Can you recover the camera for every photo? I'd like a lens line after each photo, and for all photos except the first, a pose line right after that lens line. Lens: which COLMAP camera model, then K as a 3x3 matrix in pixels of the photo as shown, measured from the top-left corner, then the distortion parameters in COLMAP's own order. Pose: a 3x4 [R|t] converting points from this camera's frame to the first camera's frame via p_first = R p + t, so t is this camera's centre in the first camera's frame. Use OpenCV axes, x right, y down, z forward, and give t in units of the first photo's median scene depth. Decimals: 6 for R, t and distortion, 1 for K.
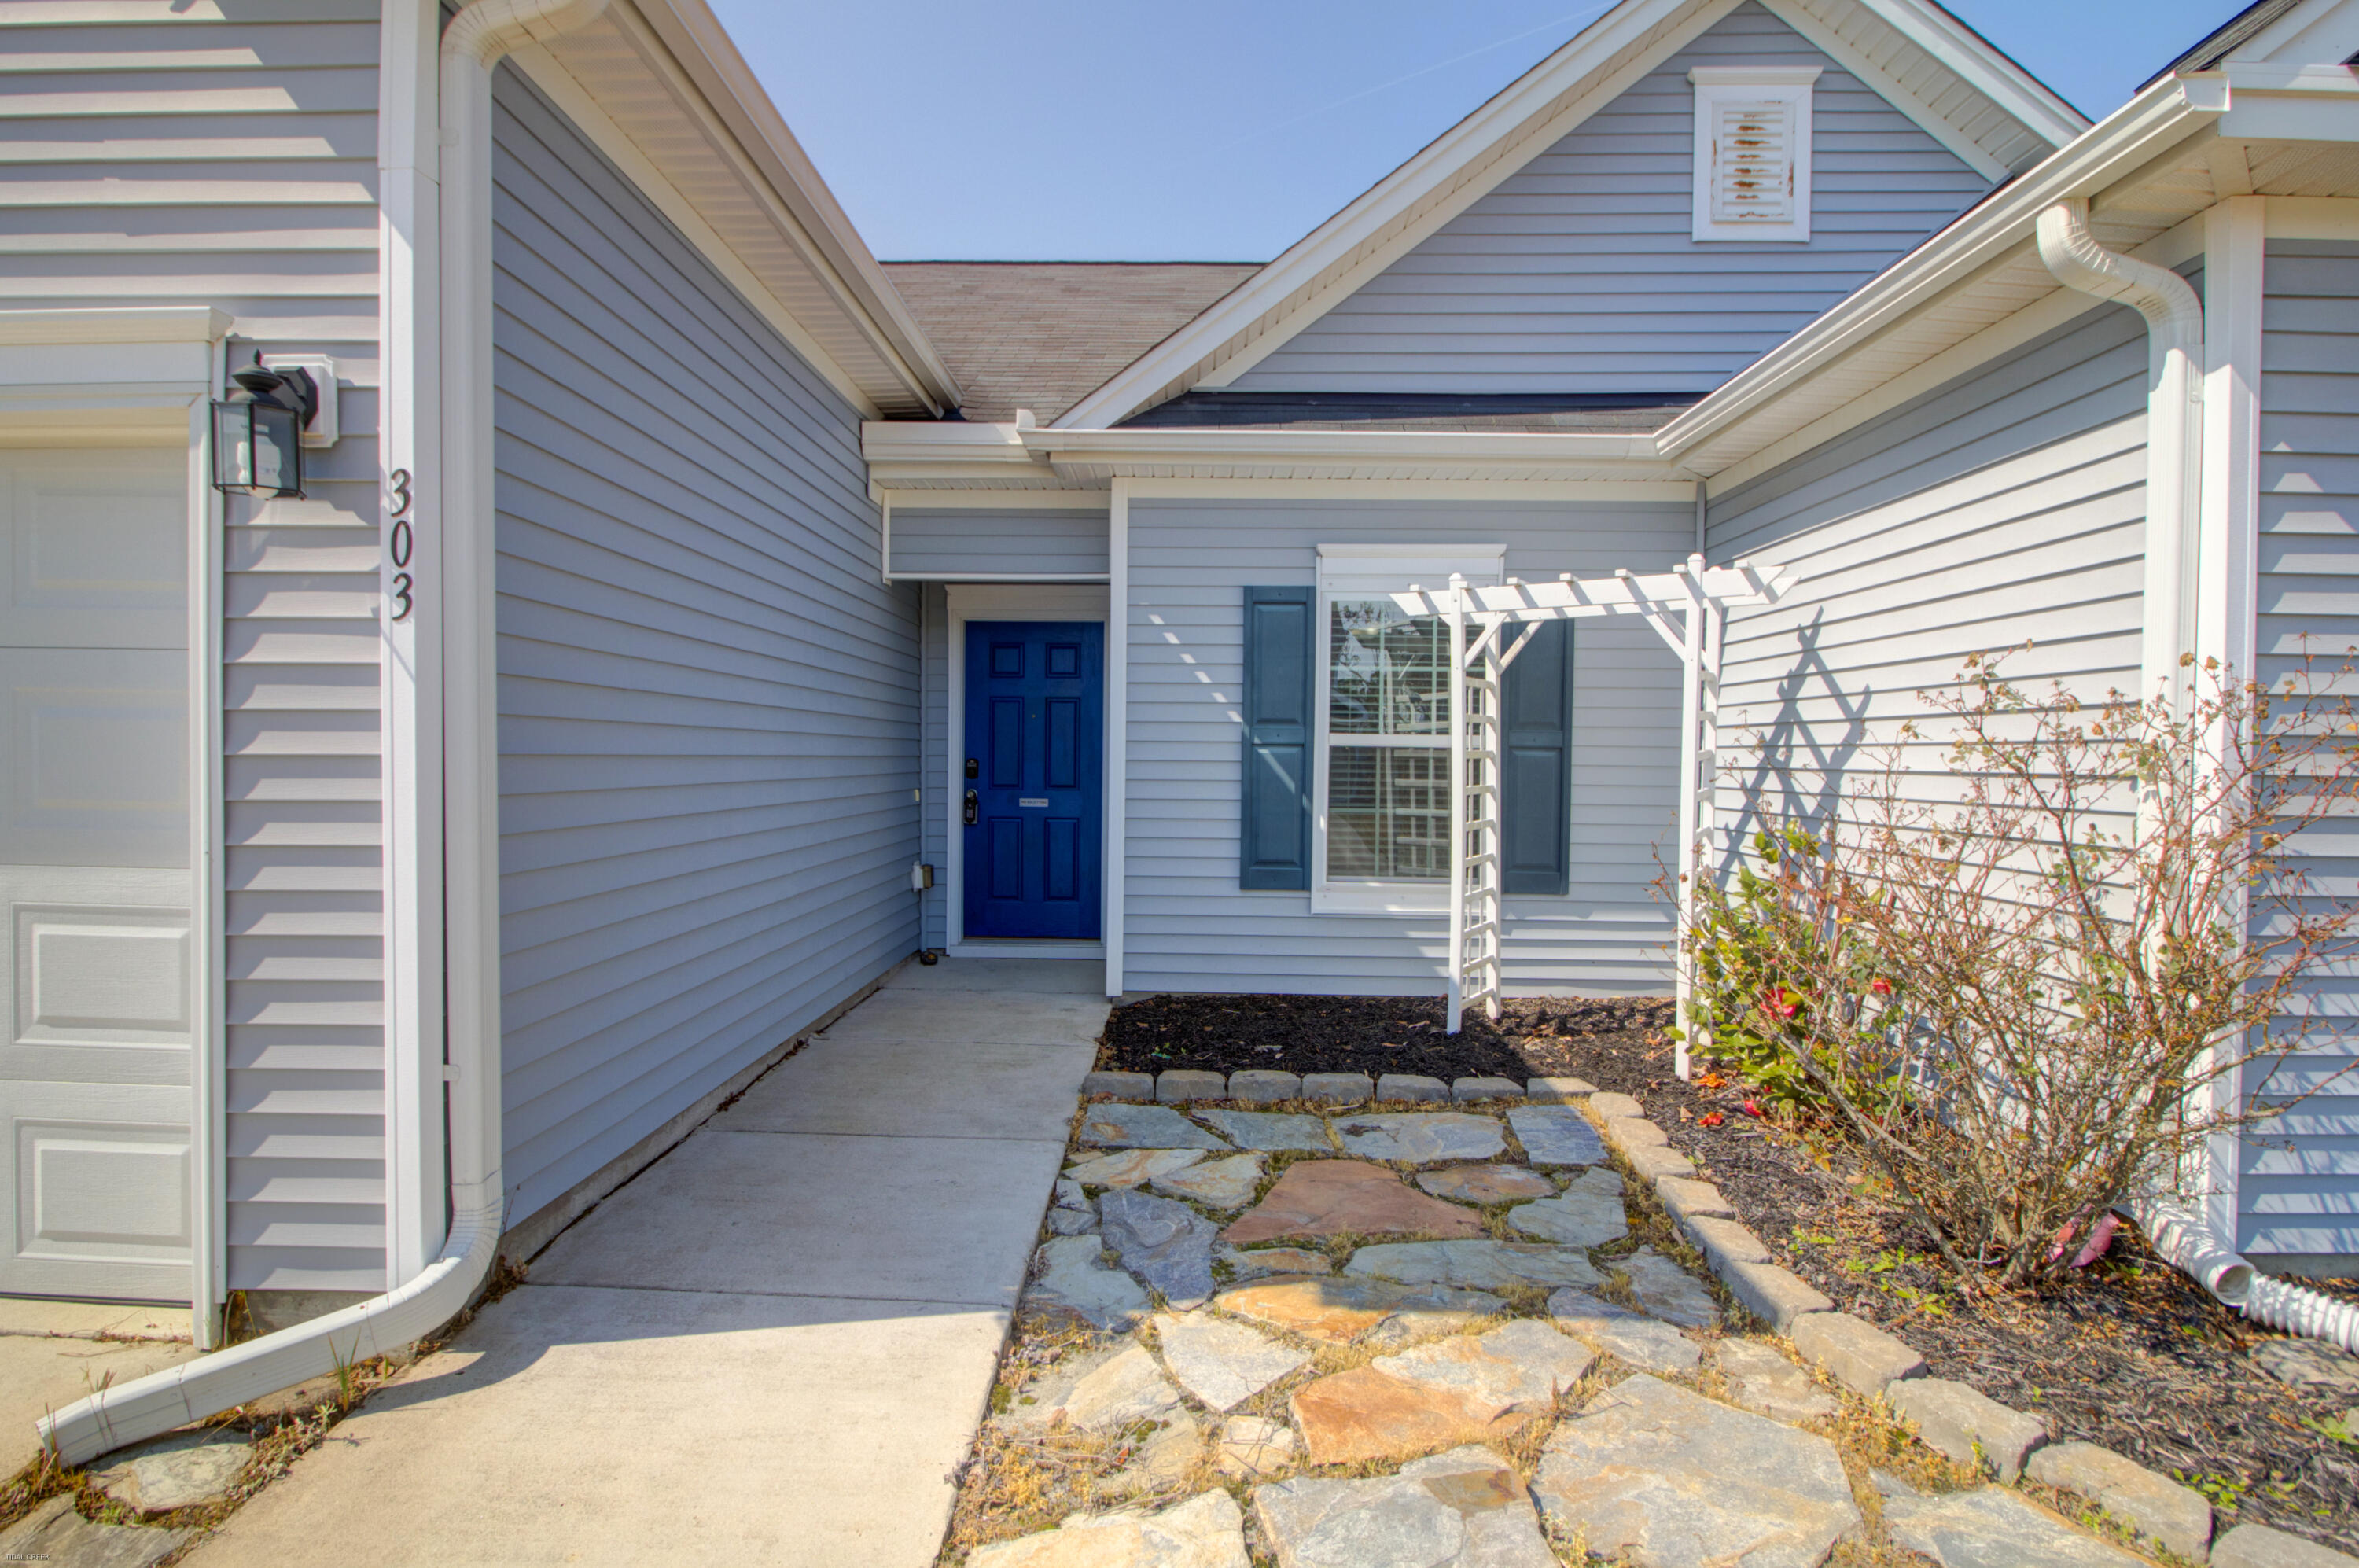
lens RADIAL K [[1177.2, 0, 1177.7], [0, 1177.2, 774.8], [0, 0, 1]] dist [-0.007116, -0.000934]
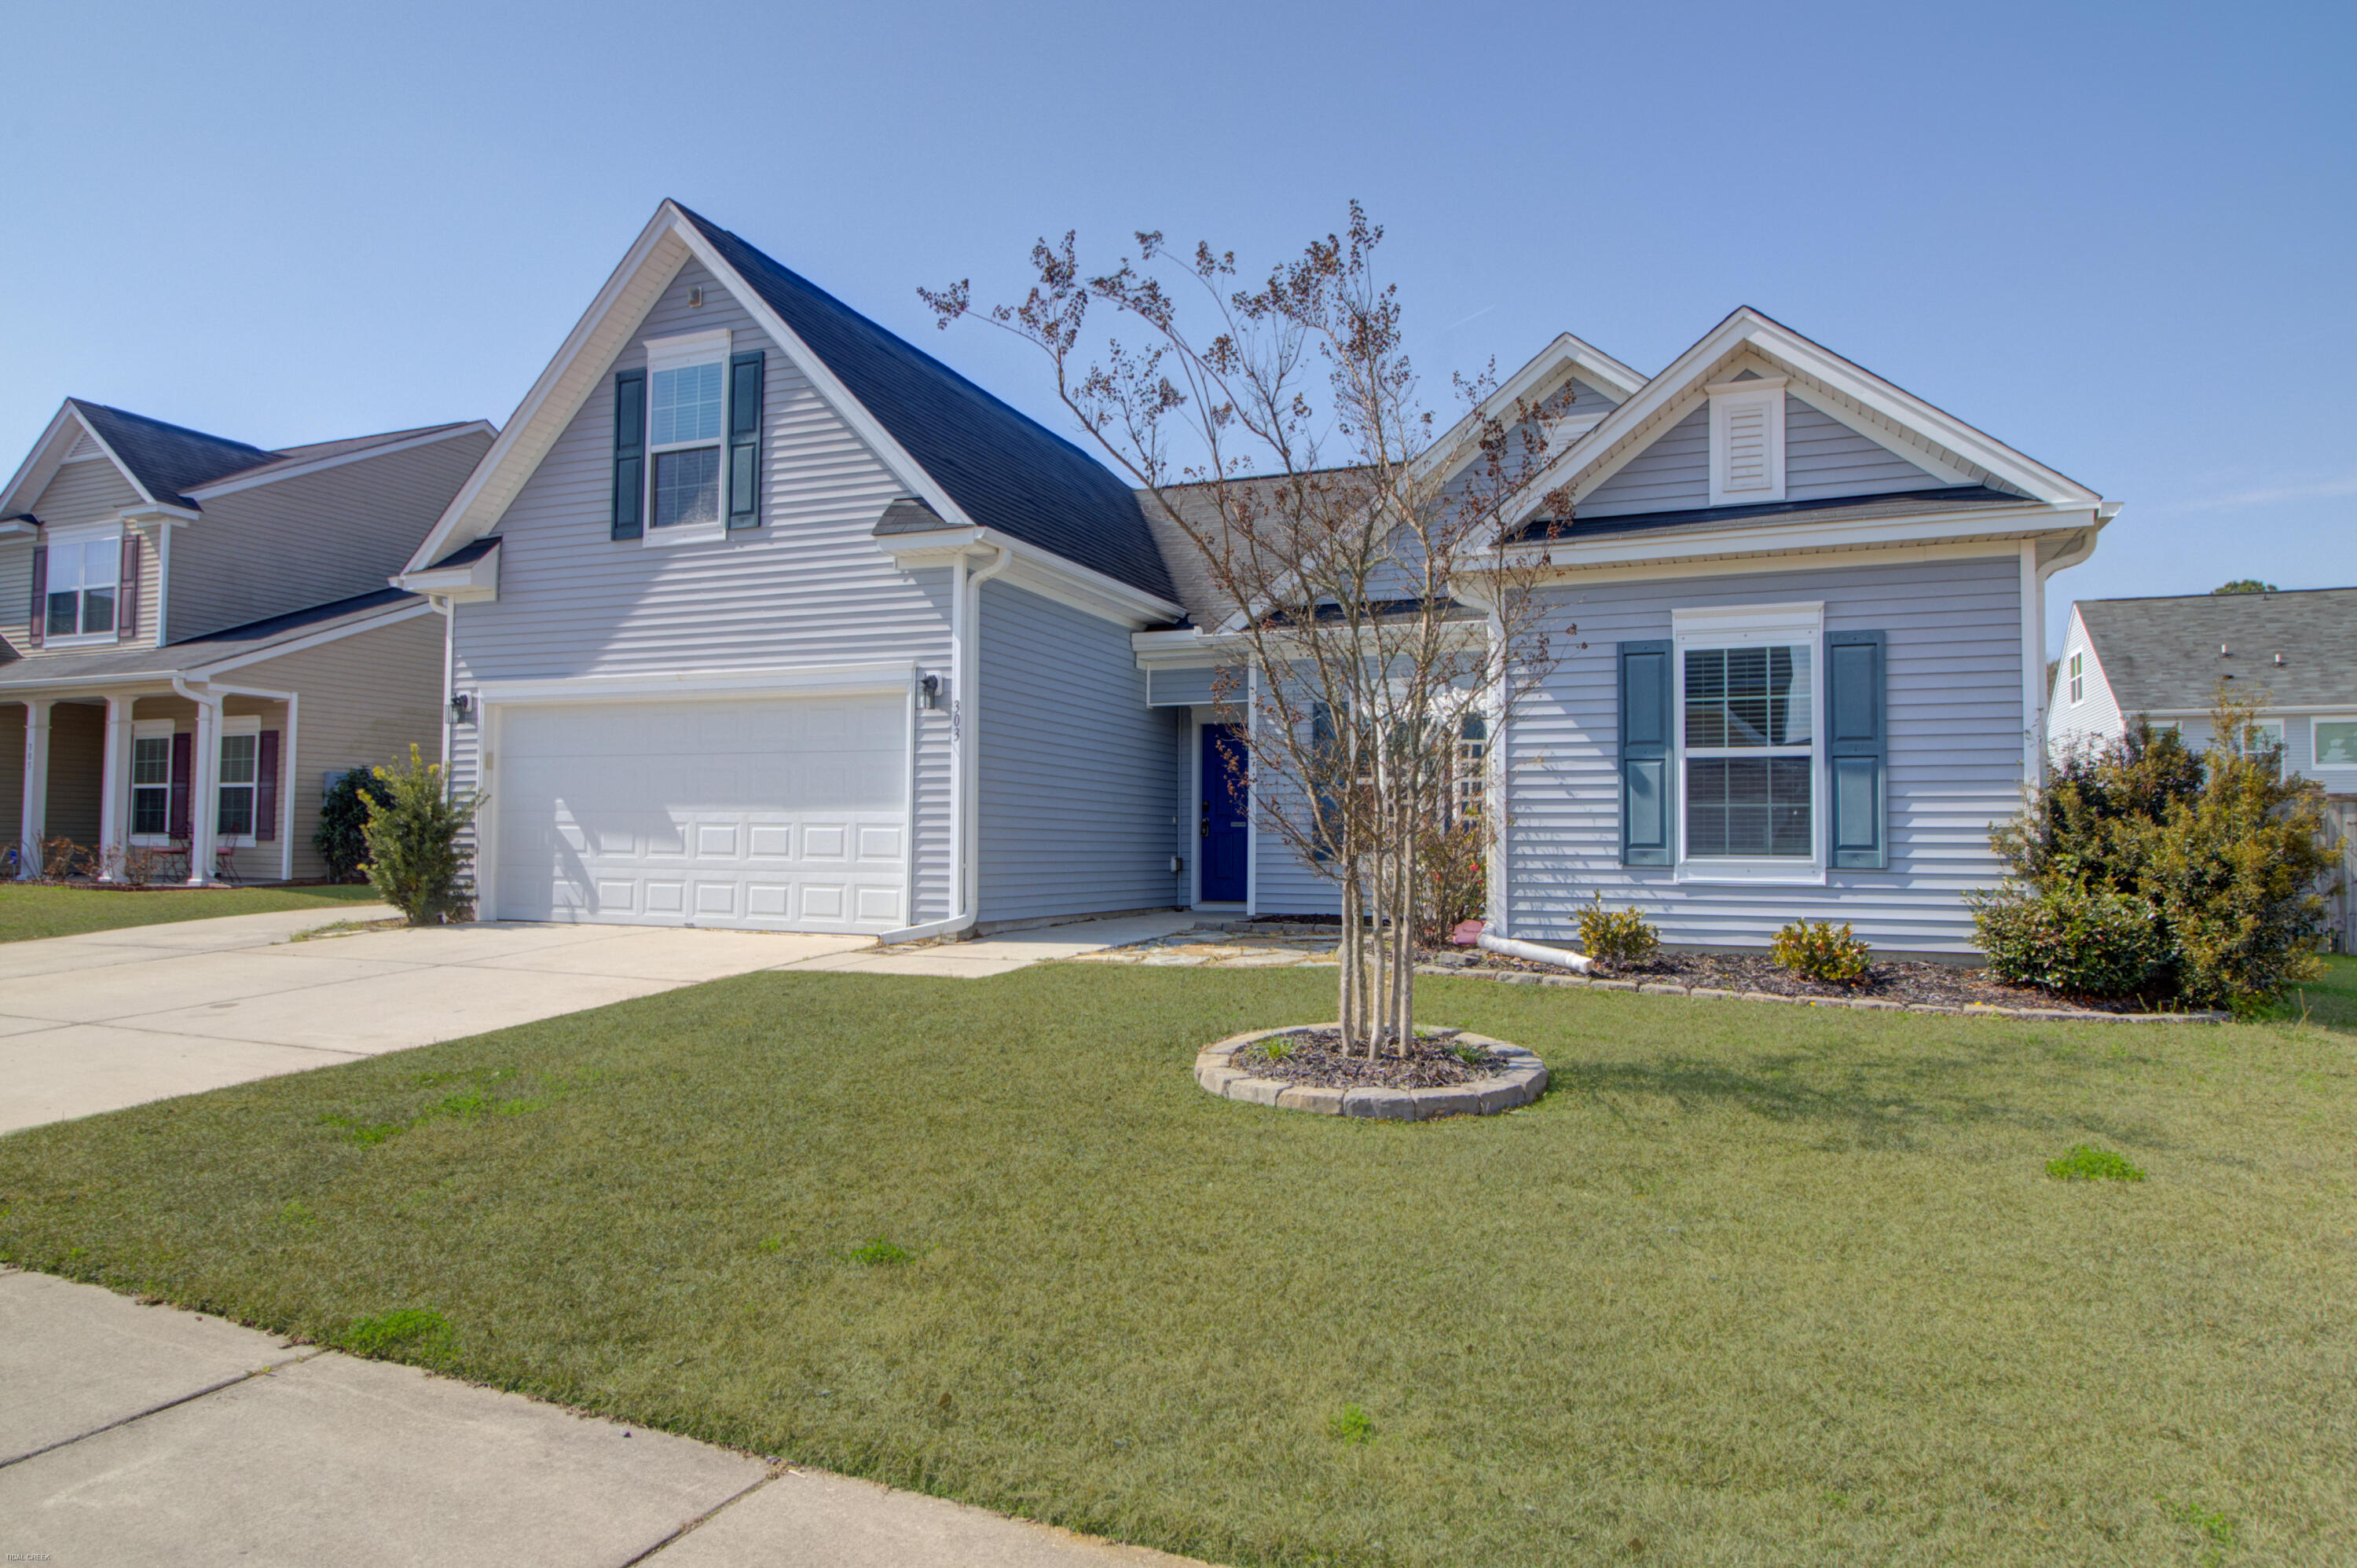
lens RADIAL K [[1402.6, 0, 1178.0], [0, 1402.6, 788.5], [0, 0, 1]] dist [0.004028, -0.001612]
pose [[0.931844, -0.021000, -0.362251, 1.583562], [-0.003413, 0.997773, -0.066619, 0.310611], [0.362844, 0.063315, 0.929697, -2.839039]]
